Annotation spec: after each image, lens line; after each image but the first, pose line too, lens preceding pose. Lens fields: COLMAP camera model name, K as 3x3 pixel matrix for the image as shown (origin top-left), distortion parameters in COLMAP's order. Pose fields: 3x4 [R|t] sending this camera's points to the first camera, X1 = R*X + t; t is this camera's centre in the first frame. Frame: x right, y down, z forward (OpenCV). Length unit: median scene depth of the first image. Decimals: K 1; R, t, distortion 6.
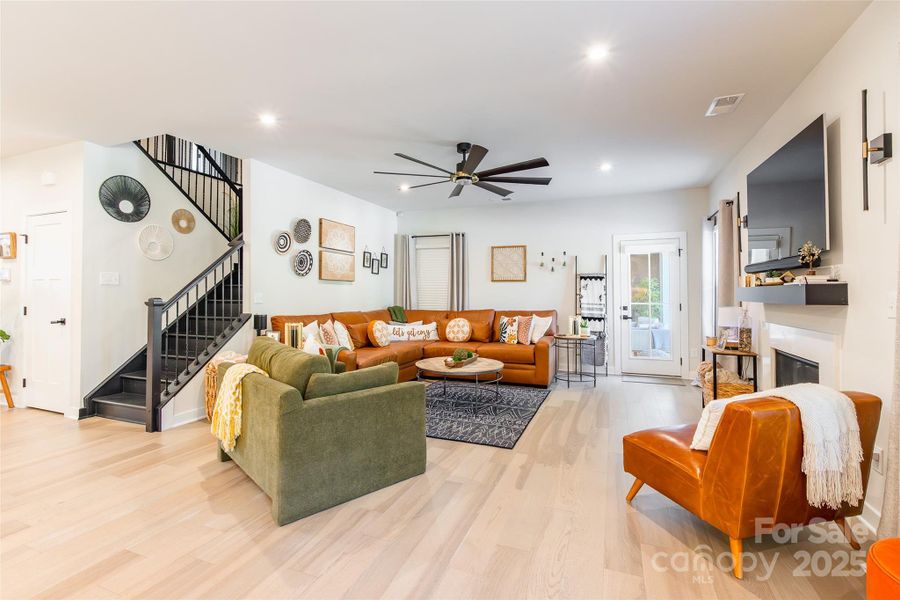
lens RADIAL K [[418.5, 0, 445.9], [0, 418.5, 293.0], [0, 0, 1]] dist [-0.013673, 0.000225]
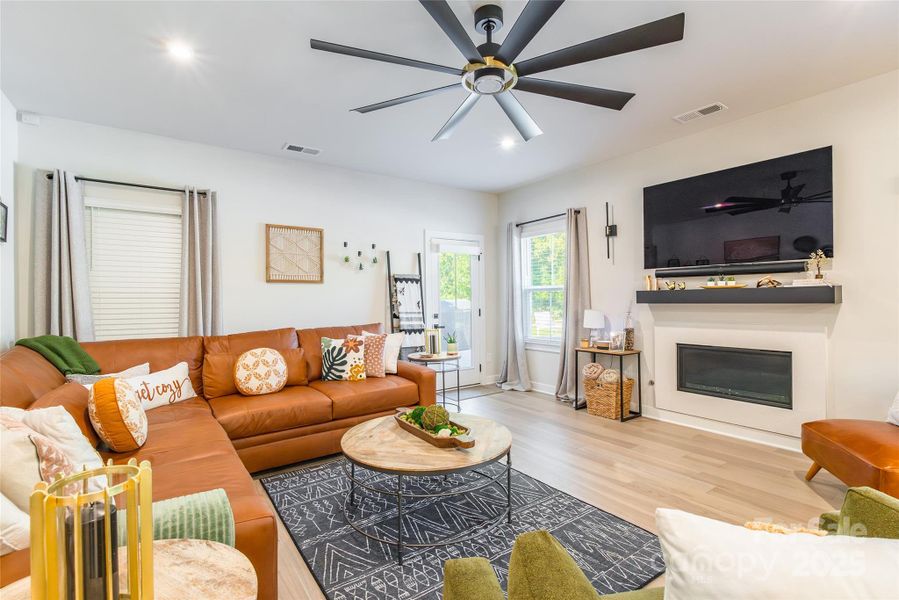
lens RADIAL K [[423.4, 0, 453.2], [0, 423.4, 291.6], [0, 0, 1]] dist [0.001733, -0.000308]
pose [[0.540656, 0.004519, 0.841231, -0.287112], [0.013280, 0.999815, -0.013905, -0.001719], [-0.841139, 0.018689, 0.540496, 0.492916]]
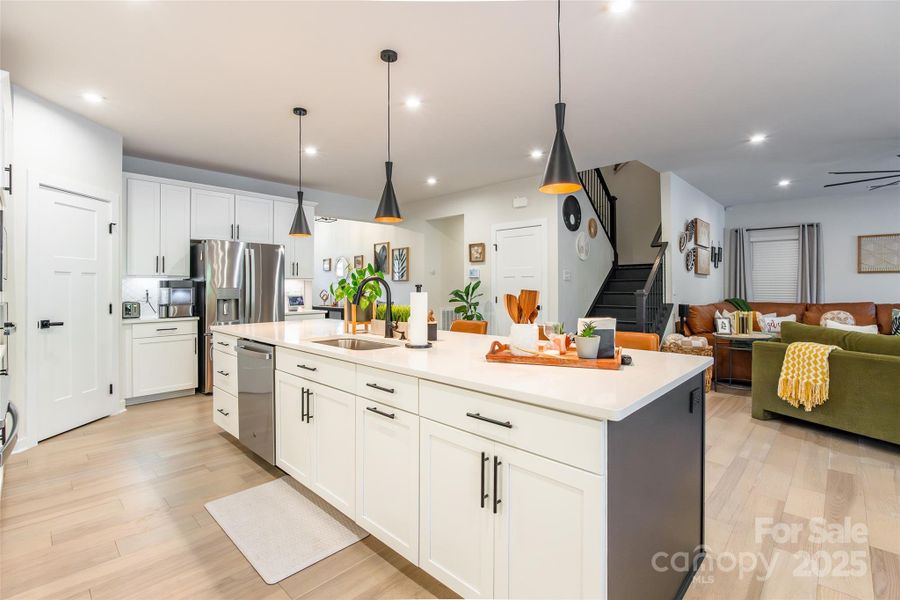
lens RADIAL K [[415.7, 0, 427.5], [0, 415.7, 292.1], [0, 0, 1]] dist [-0.015470, -0.000613]
pose [[0.919463, 0.000007, -0.393176, -0.469720], [0.004206, 0.999943, 0.009853, 0.003016], [0.393154, -0.010713, 0.919410, -0.258112]]
